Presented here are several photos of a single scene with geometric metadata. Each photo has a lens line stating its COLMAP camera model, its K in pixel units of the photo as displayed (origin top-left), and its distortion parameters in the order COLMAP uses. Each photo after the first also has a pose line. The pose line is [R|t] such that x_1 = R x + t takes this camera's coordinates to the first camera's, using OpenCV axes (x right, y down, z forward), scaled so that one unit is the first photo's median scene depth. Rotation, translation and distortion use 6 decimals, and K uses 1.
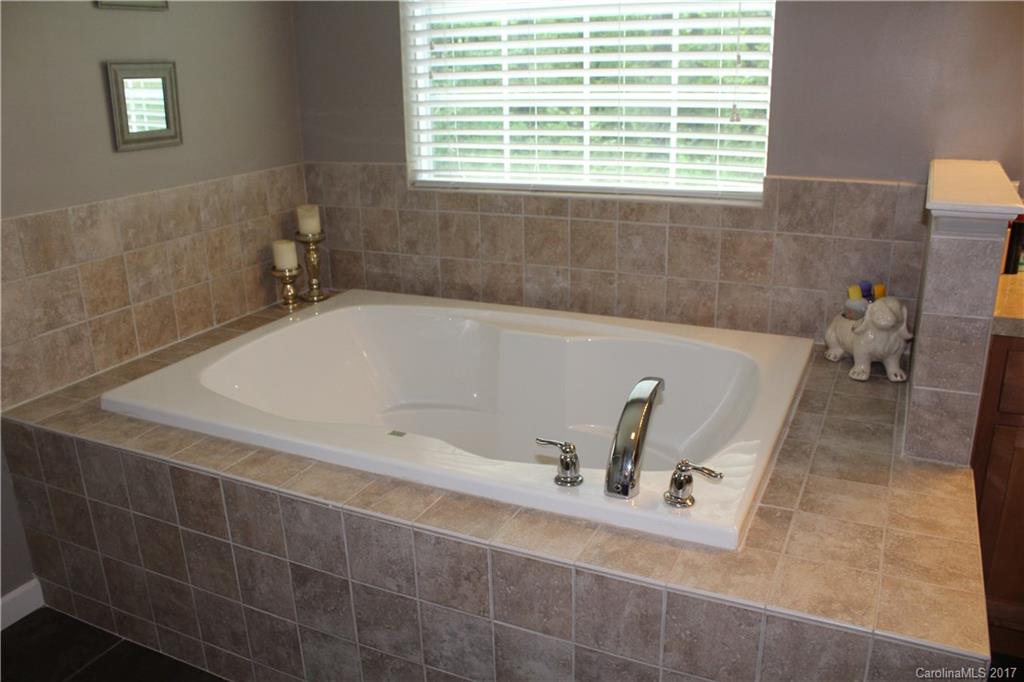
lens RADIAL K [[855.0, 0, 507.4], [0, 855.0, 345.4], [0, 0, 1]] dist [-0.166896, 0.148215]
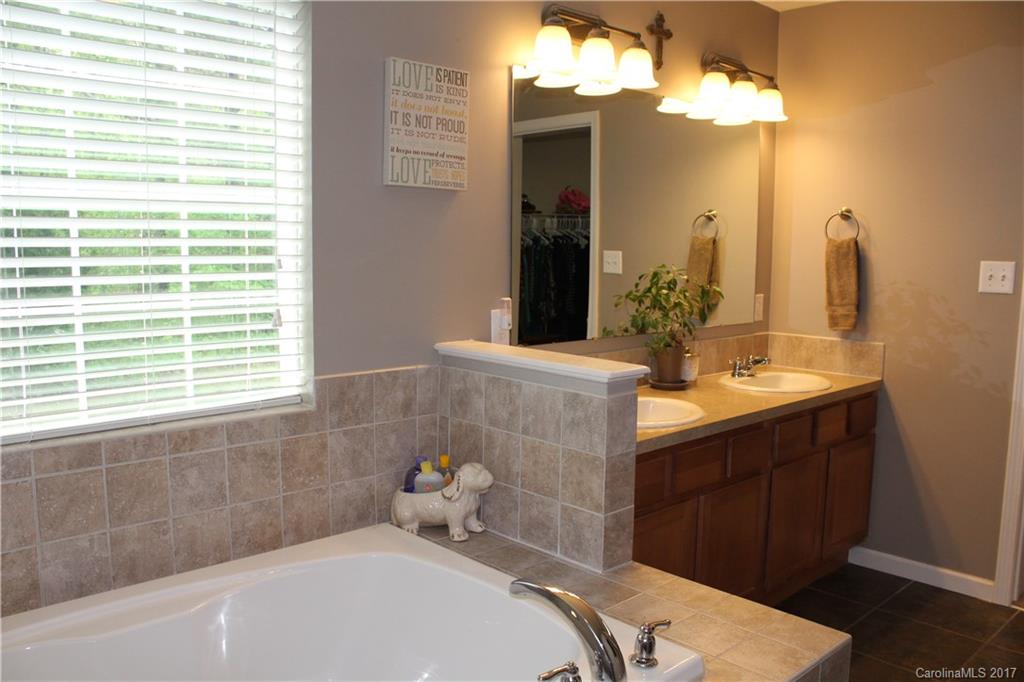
lens RADIAL K [[855.0, 0, 507.4], [0, 855.0, 345.4], [0, 0, 1]] dist [-0.166896, 0.148215]
pose [[0.357289, -0.083943, 0.930214, -0.514913], [0.276517, 0.960811, -0.019504, -0.148737], [-0.892123, 0.264189, 0.366499, 0.398822]]
